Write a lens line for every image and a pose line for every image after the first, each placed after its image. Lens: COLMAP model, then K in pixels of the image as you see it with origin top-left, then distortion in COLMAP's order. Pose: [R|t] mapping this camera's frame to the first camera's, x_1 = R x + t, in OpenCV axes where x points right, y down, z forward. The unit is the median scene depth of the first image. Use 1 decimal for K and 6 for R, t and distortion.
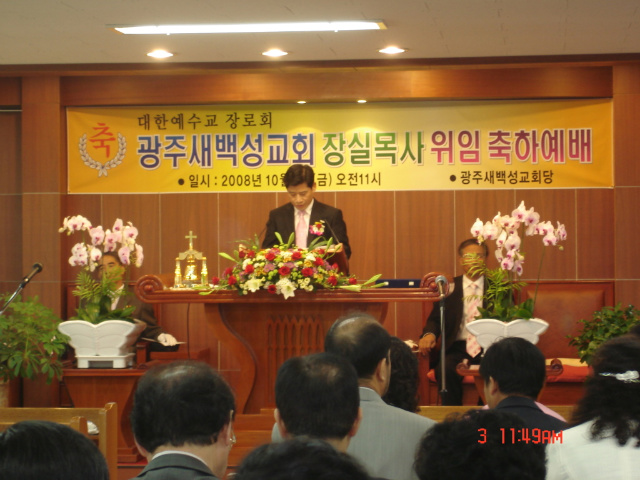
lens RADIAL K [[2068.1, 0, 320.0], [0, 2068.1, 240.0], [0, 0, 1]] dist [0.687257, -15.640614]
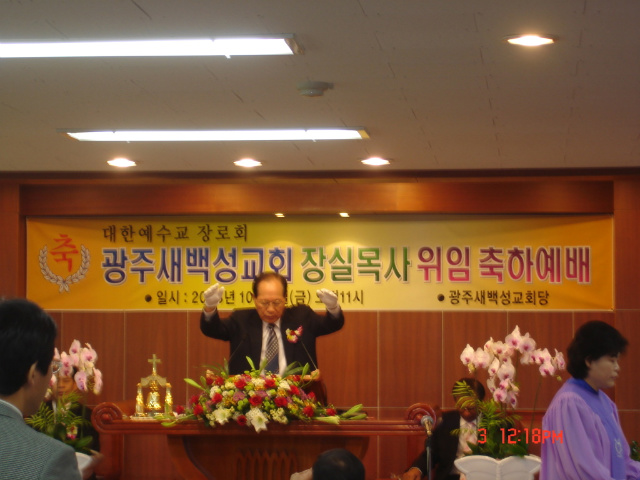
lens RADIAL K [[2068.1, 0, 320.0], [0, 2068.1, 240.0], [0, 0, 1]] dist [0.687257, -15.640614]
pose [[0.999919, 0.011333, 0.005786, 0.004175], [-0.011021, 0.998618, -0.051386, -0.007401], [-0.006360, 0.051318, 0.998662, 0.071784]]
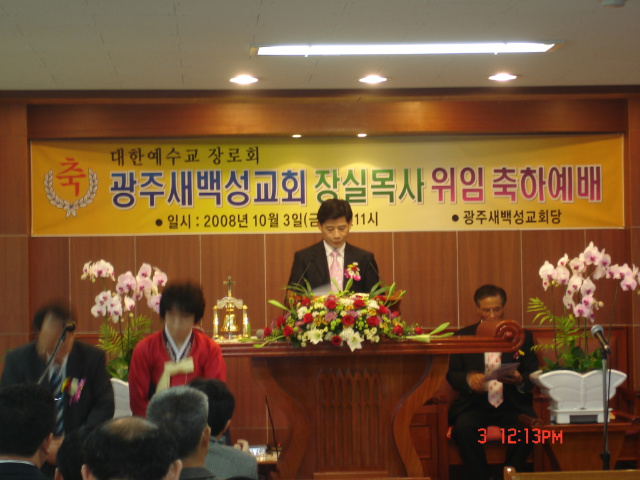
lens RADIAL K [[2068.1, 0, 320.0], [0, 2068.1, 240.0], [0, 0, 1]] dist [0.687257, -15.640614]
pose [[0.985548, -0.003396, 0.169361, -0.154069], [0.006821, 0.999784, -0.019646, -0.002023], [-0.169258, 0.020518, 0.985358, 0.091294]]
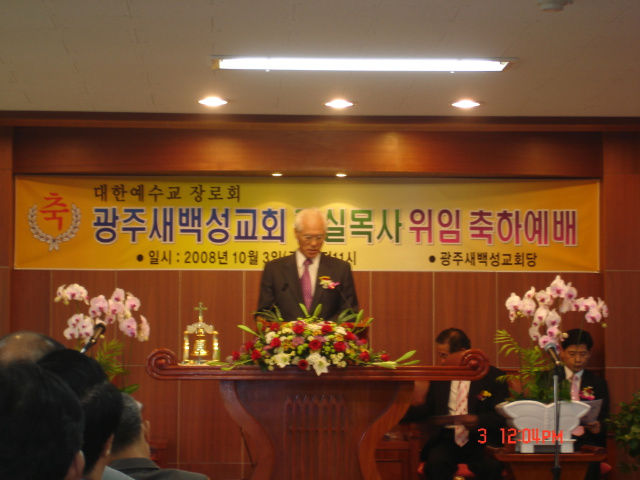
lens RADIAL K [[2068.1, 0, 320.0], [0, 2068.1, 240.0], [0, 0, 1]] dist [0.687257, -15.640614]
pose [[0.987276, 0.021659, 0.157535, -0.135932], [-0.011347, 0.997751, -0.066064, 0.024651], [-0.158611, 0.063436, 0.985301, 0.075143]]
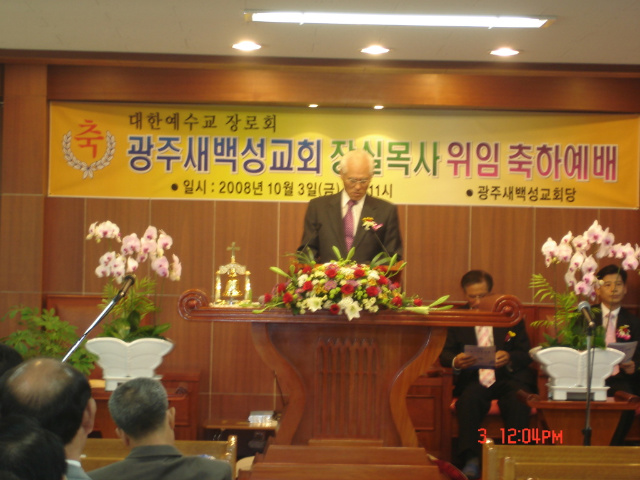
lens RADIAL K [[2068.1, 0, 320.0], [0, 2068.1, 240.0], [0, 0, 1]] dist [0.687257, -15.640614]
pose [[0.989951, 0.029771, 0.138244, -0.131559], [-0.029023, 0.999551, -0.007422, 0.000311], [-0.138403, 0.003335, 0.990370, 0.082539]]
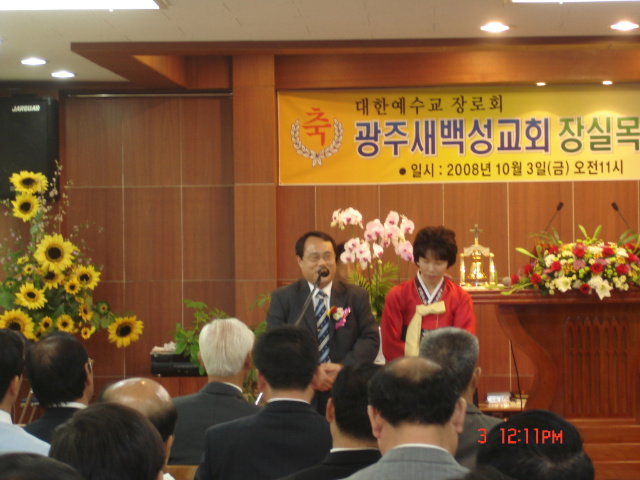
lens RADIAL K [[2068.1, 0, 320.0], [0, 2068.1, 240.0], [0, 0, 1]] dist [0.687257, -15.640614]
pose [[0.997979, -0.005039, 0.063349, -0.164561], [0.004865, 0.999984, 0.002889, -0.000436], [-0.063363, -0.002574, 0.997987, 0.085190]]
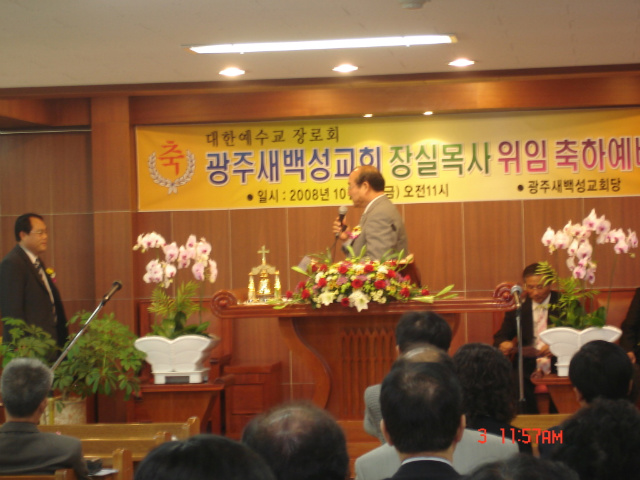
lens RADIAL K [[2068.1, 0, 320.0], [0, 2068.1, 240.0], [0, 0, 1]] dist [0.687257, -15.640614]
pose [[0.999474, -0.020394, -0.025232, -0.007964], [0.020251, 0.999778, -0.005902, -0.000626], [0.025346, 0.005388, 0.999664, -0.007031]]
